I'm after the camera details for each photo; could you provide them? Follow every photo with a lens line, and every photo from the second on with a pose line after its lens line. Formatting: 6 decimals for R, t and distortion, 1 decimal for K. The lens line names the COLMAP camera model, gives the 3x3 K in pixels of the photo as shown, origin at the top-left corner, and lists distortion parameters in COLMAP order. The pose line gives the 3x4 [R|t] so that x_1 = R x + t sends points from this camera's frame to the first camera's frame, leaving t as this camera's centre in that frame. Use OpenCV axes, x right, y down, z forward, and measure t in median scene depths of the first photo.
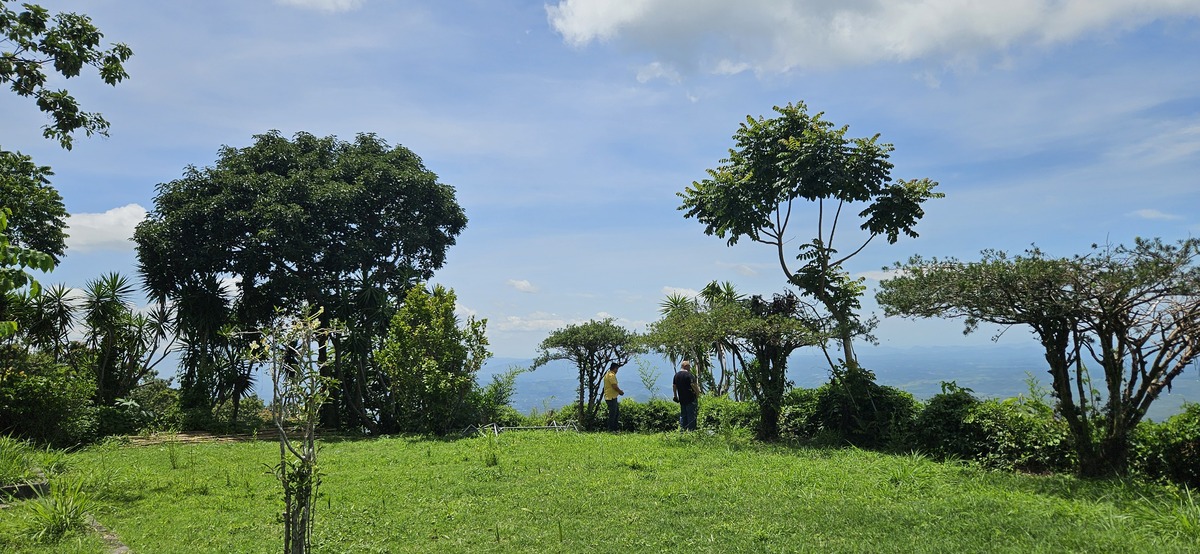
lens RADIAL K [[801.5, 0, 617.4], [0, 801.5, 283.3], [0, 0, 1]] dist [0.062496, -0.050615]
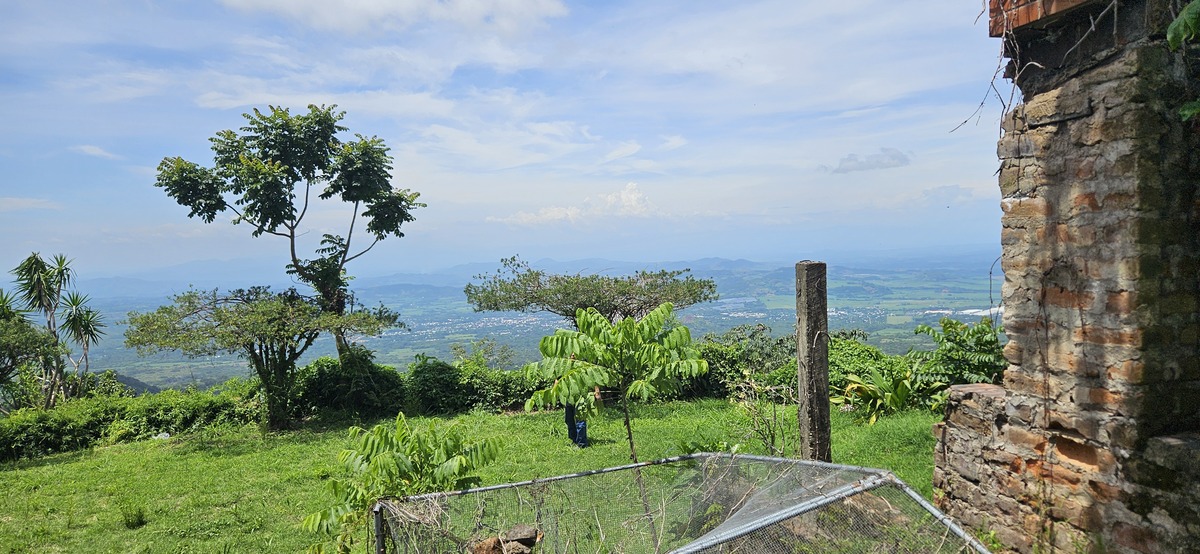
lens RADIAL K [[795.2, 0, 610.9], [0, 795.2, 290.3], [0, 0, 1]] dist [0.064385, -0.049350]
pose [[0.402709, -0.033763, 0.914705, -0.568342], [-0.047580, 0.997196, 0.057756, -0.058566], [-0.914091, -0.066780, 0.399974, 0.219738]]
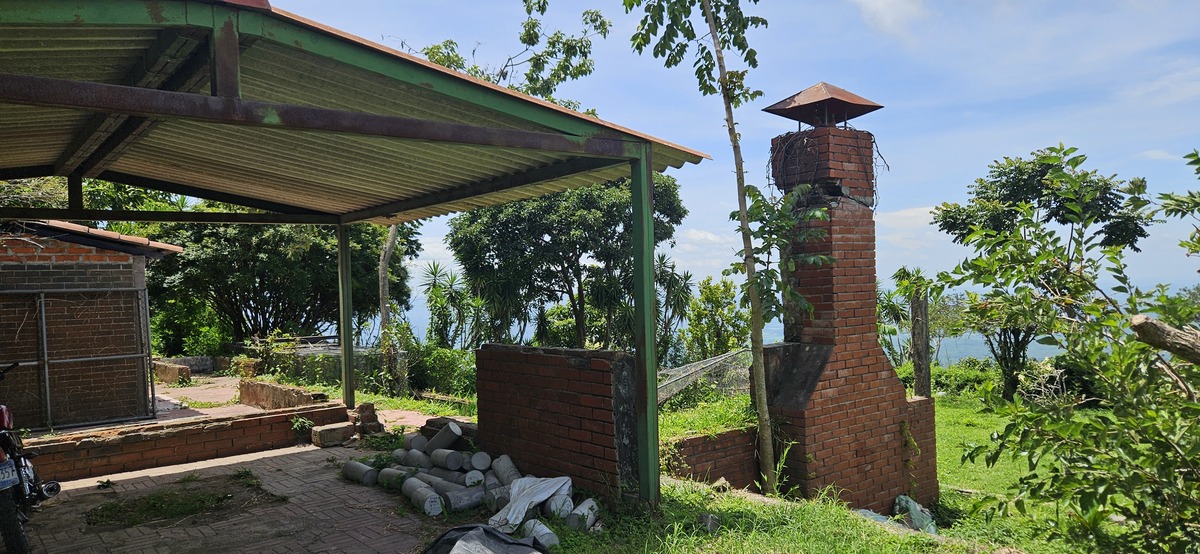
lens RADIAL K [[795.2, 0, 610.9], [0, 795.2, 290.3], [0, 0, 1]] dist [0.064385, -0.049350]
pose [[0.999982, 0.004433, 0.004118, -0.478407], [-0.004763, 0.996448, 0.084070, -0.097406], [-0.003730, -0.084088, 0.996451, -0.309072]]
